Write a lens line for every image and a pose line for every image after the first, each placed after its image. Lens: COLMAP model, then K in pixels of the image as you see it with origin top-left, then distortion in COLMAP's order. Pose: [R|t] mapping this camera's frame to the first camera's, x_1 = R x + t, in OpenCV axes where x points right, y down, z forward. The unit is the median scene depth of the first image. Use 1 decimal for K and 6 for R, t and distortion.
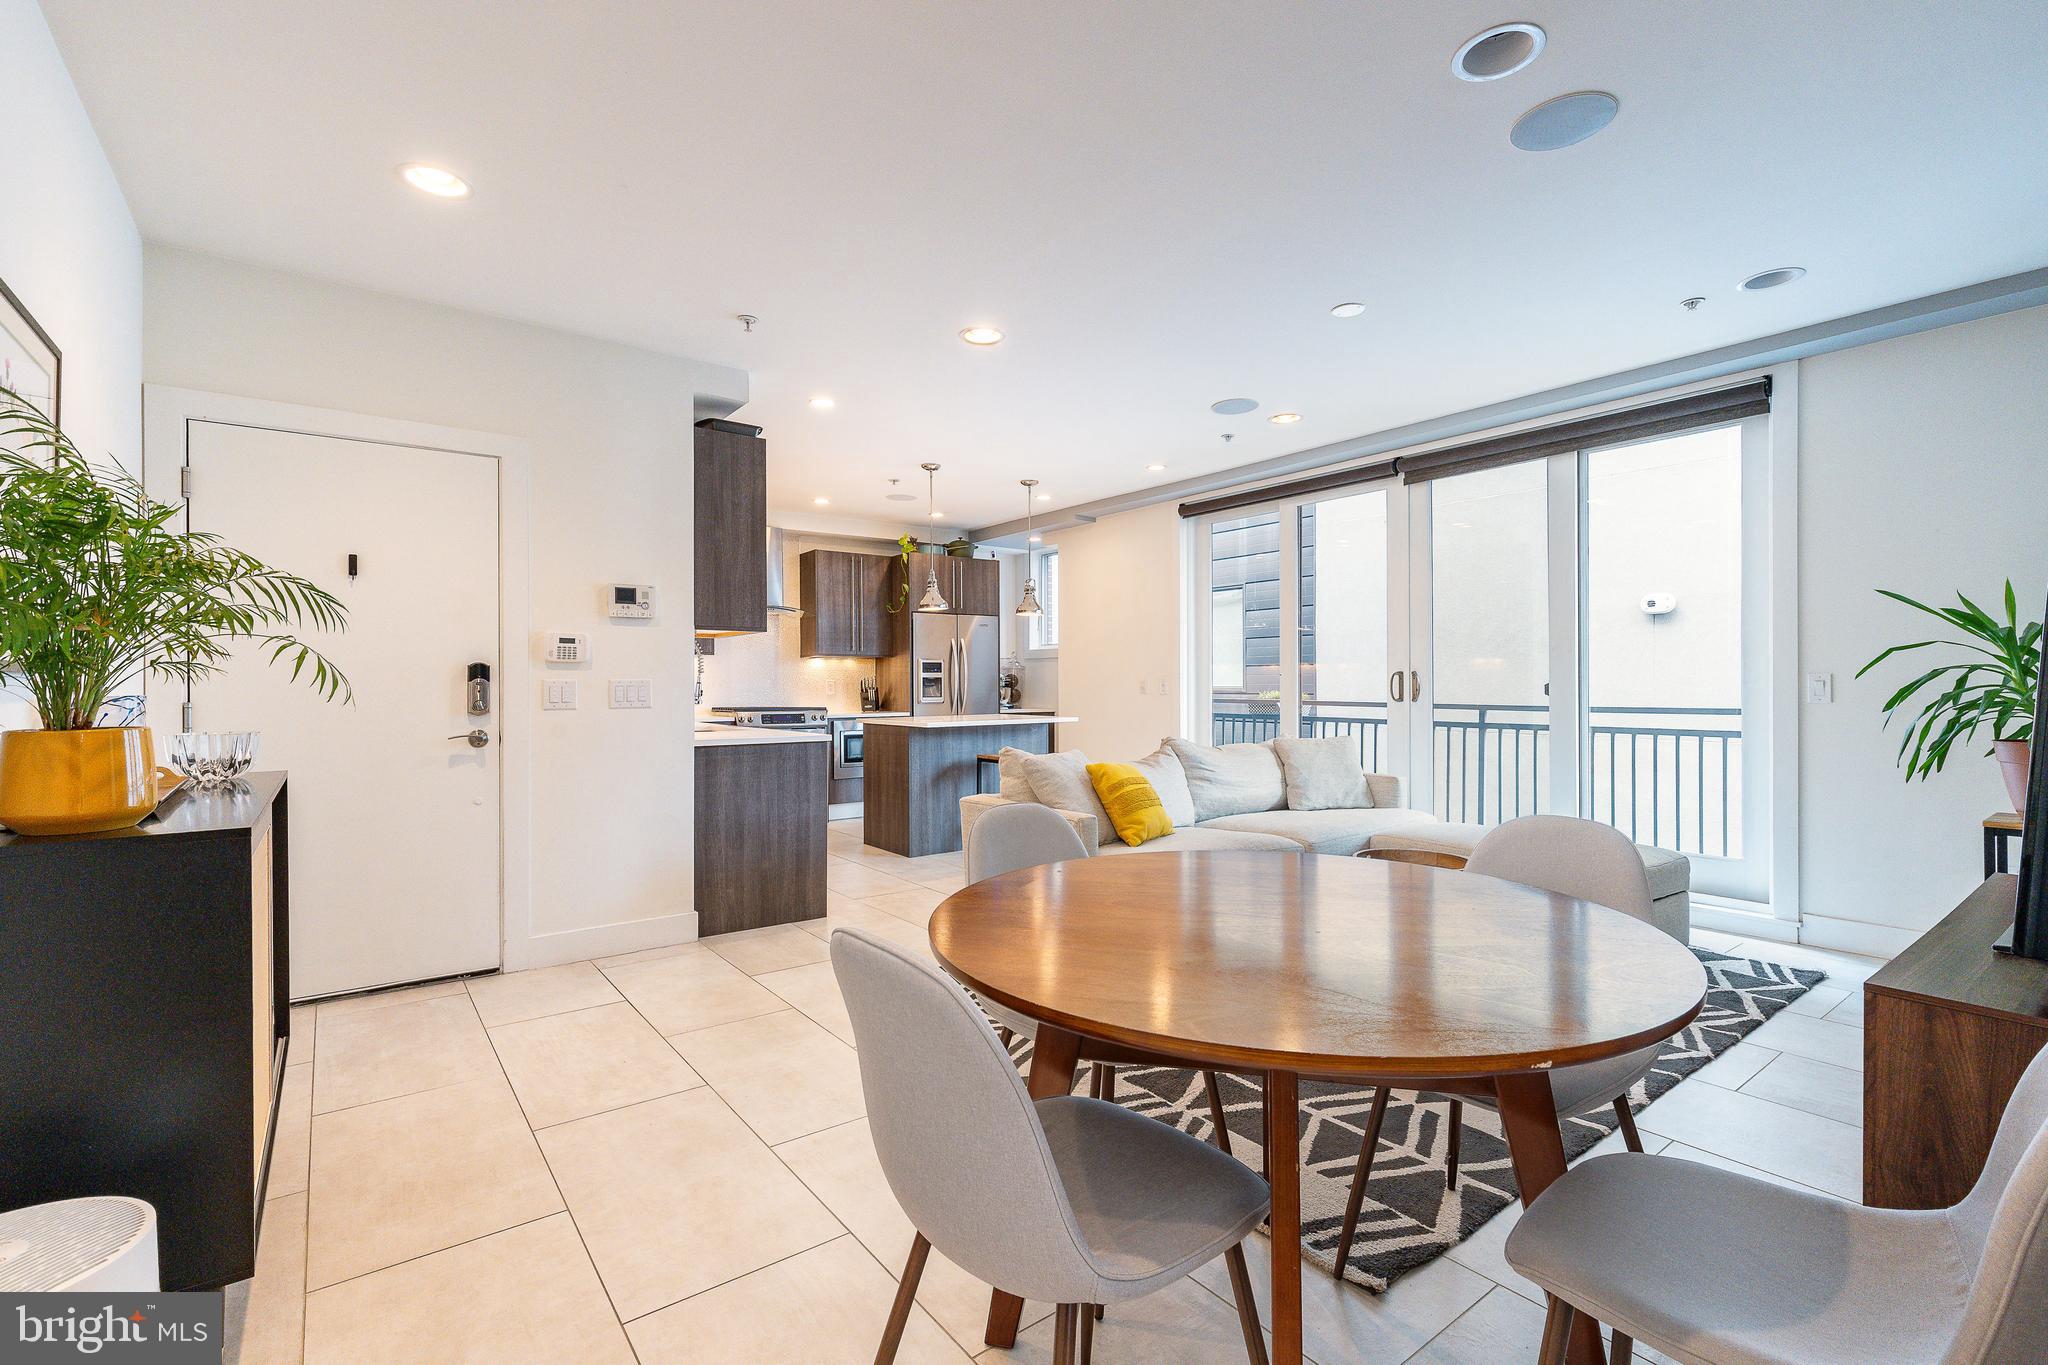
lens RADIAL K [[949.9, 0, 1038.8], [0, 949.9, 671.6], [0, 0, 1]] dist [-0.001035, -0.000248]
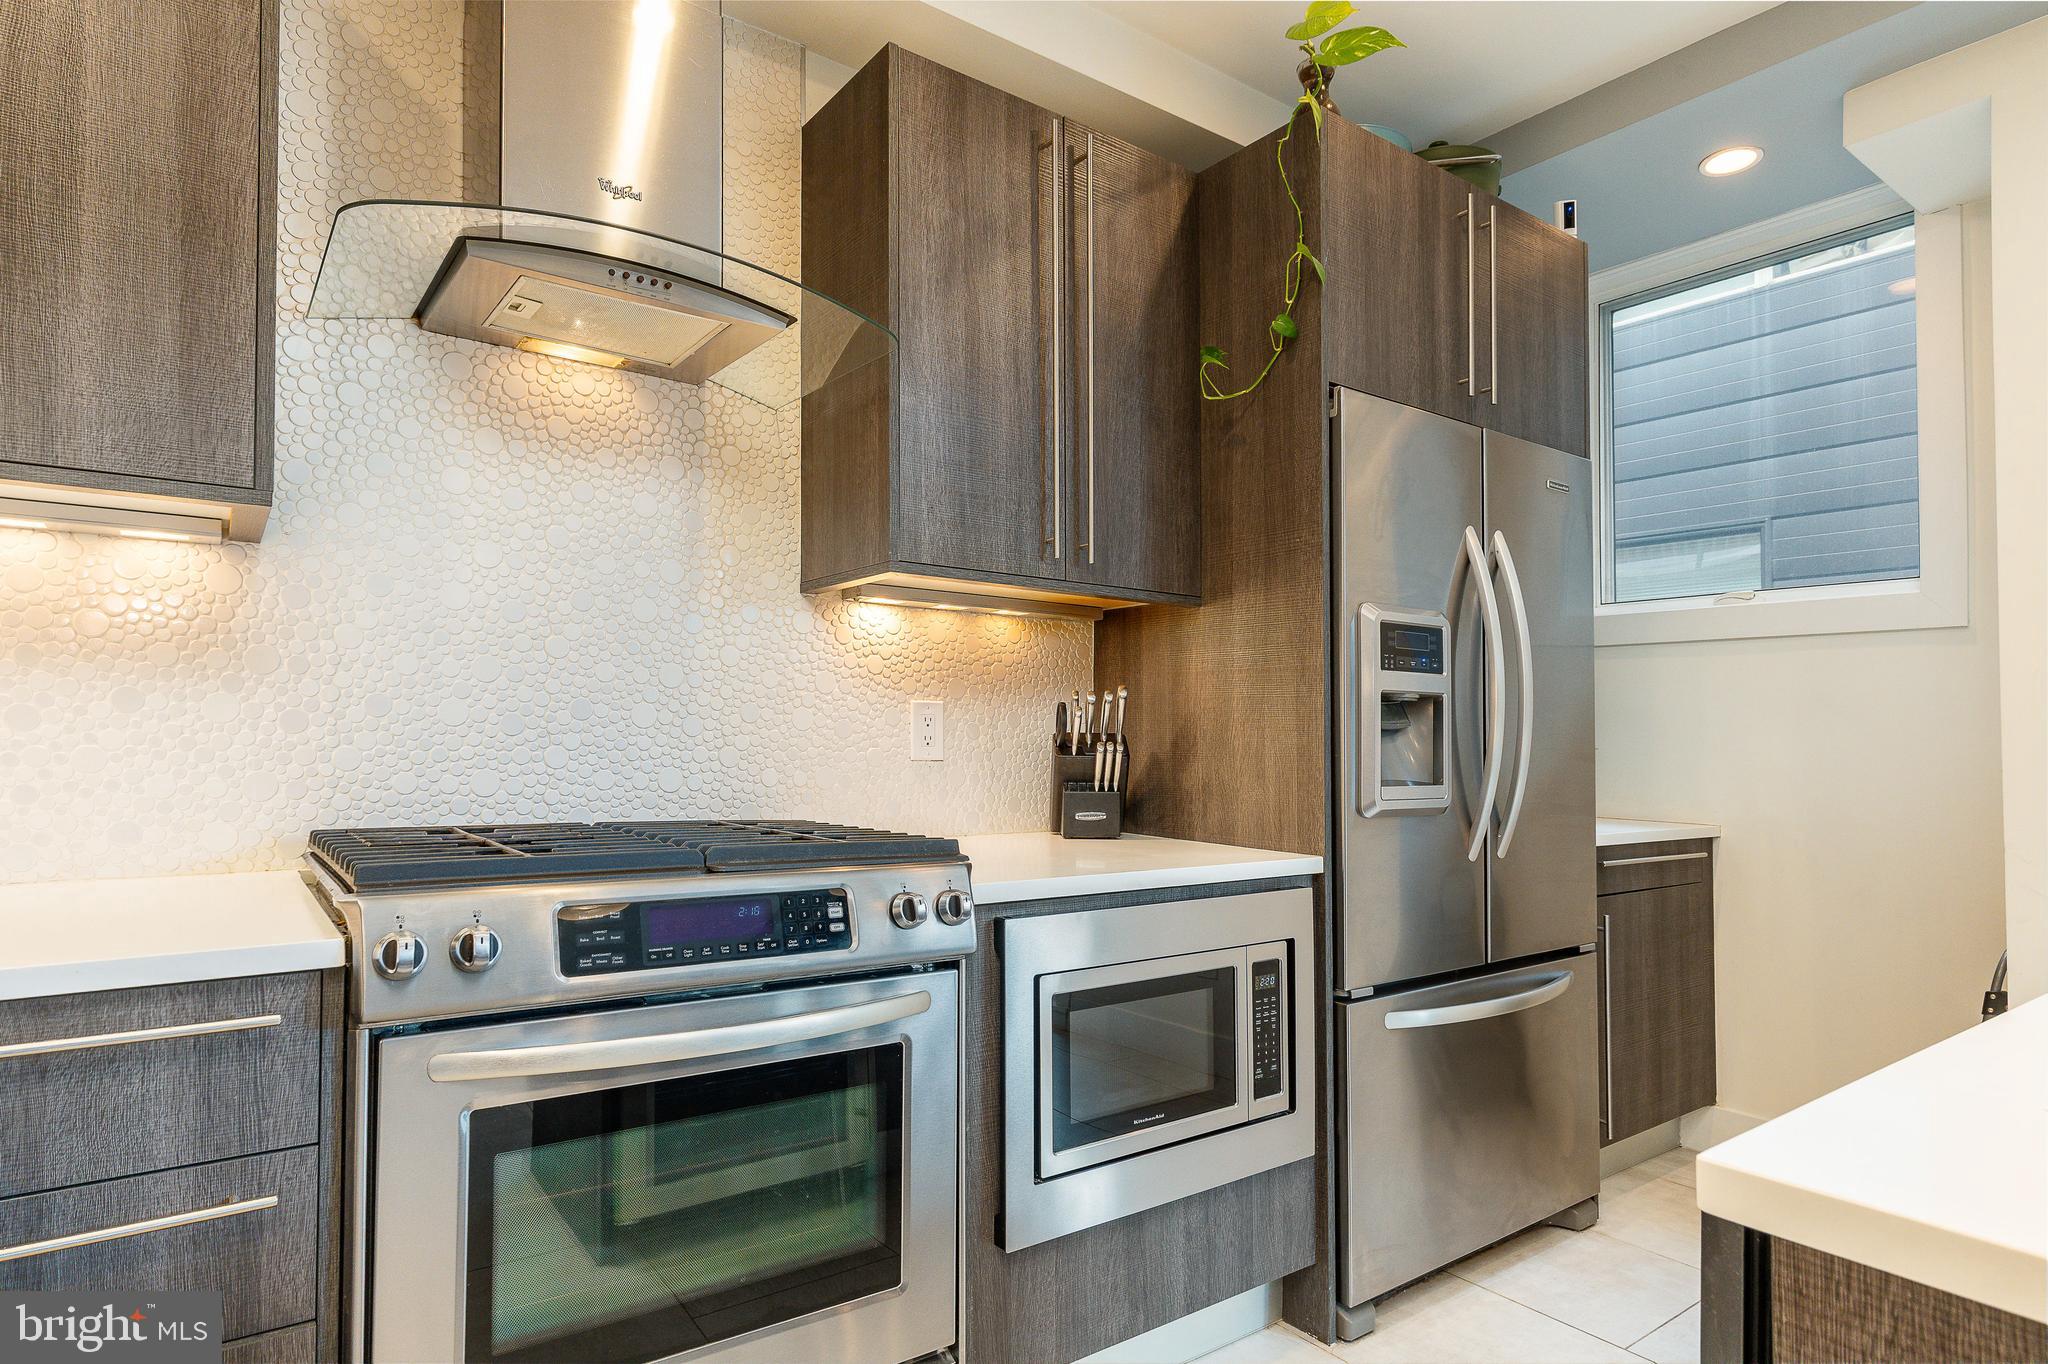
lens RADIAL K [[1092.9, 0, 1062.1], [0, 1092.9, 714.2], [0, 0, 1]] dist [0.006364, 0.001055]
pose [[0.999195, 0.019981, 0.034790, -0.201266], [-0.019758, 0.999782, -0.006761, 0.014127], [-0.034917, 0.006068, 0.999372, 0.753369]]
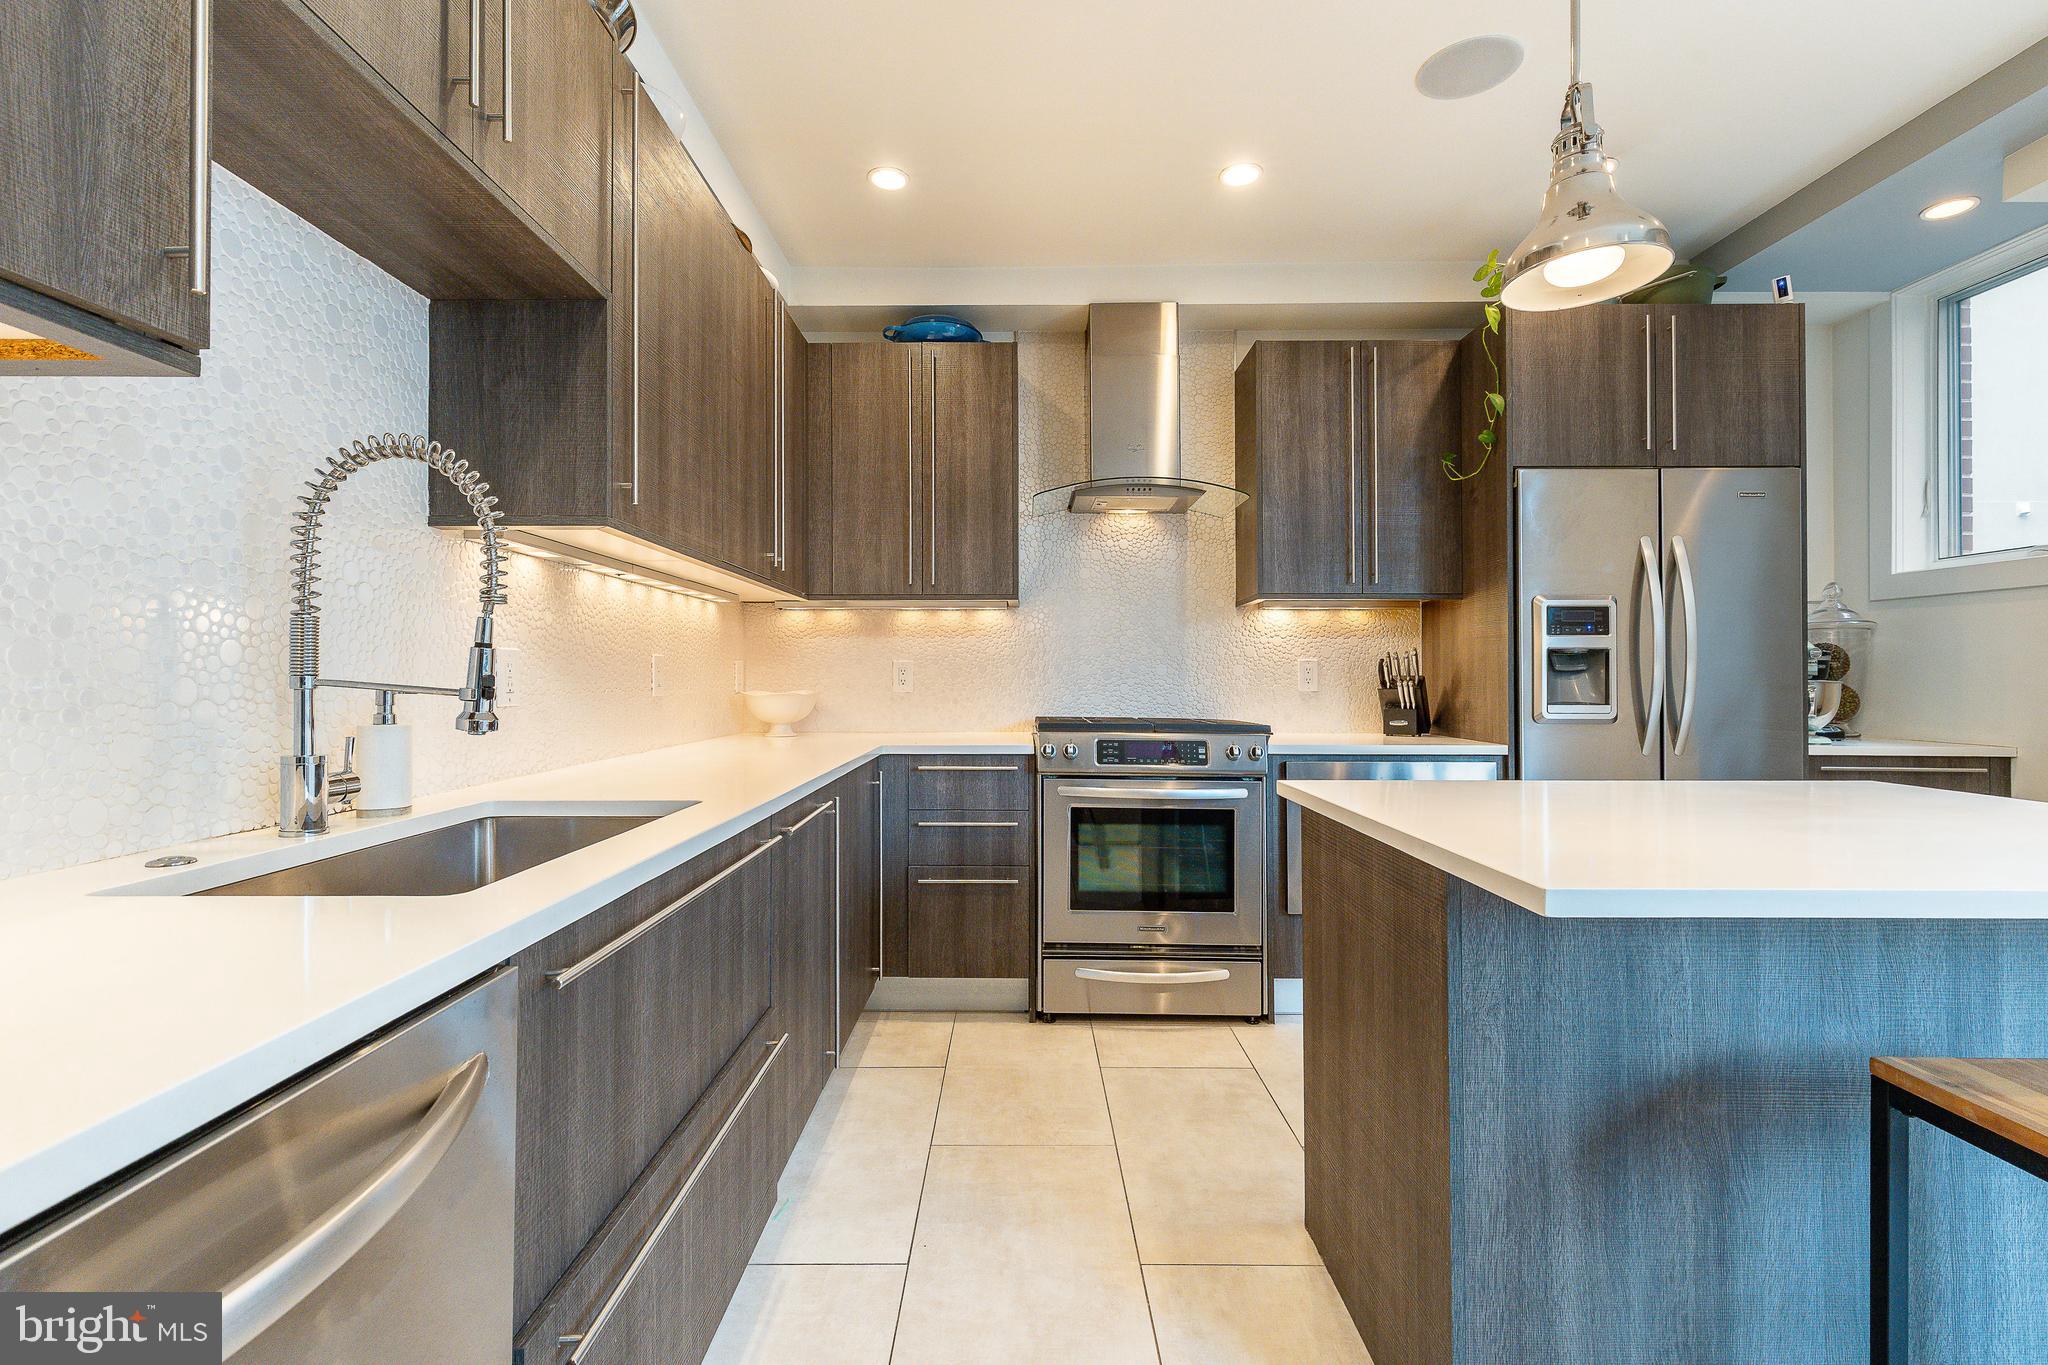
lens RADIAL K [[949.9, 0, 1038.9], [0, 949.9, 671.3], [0, 0, 1]] dist [-0.001035, -0.000248]
pose [[0.809872, 0.002626, -0.586601, -0.067488], [0.001451, 0.999978, 0.006480, 0.012021], [0.586605, -0.006099, 0.809850, 0.596190]]
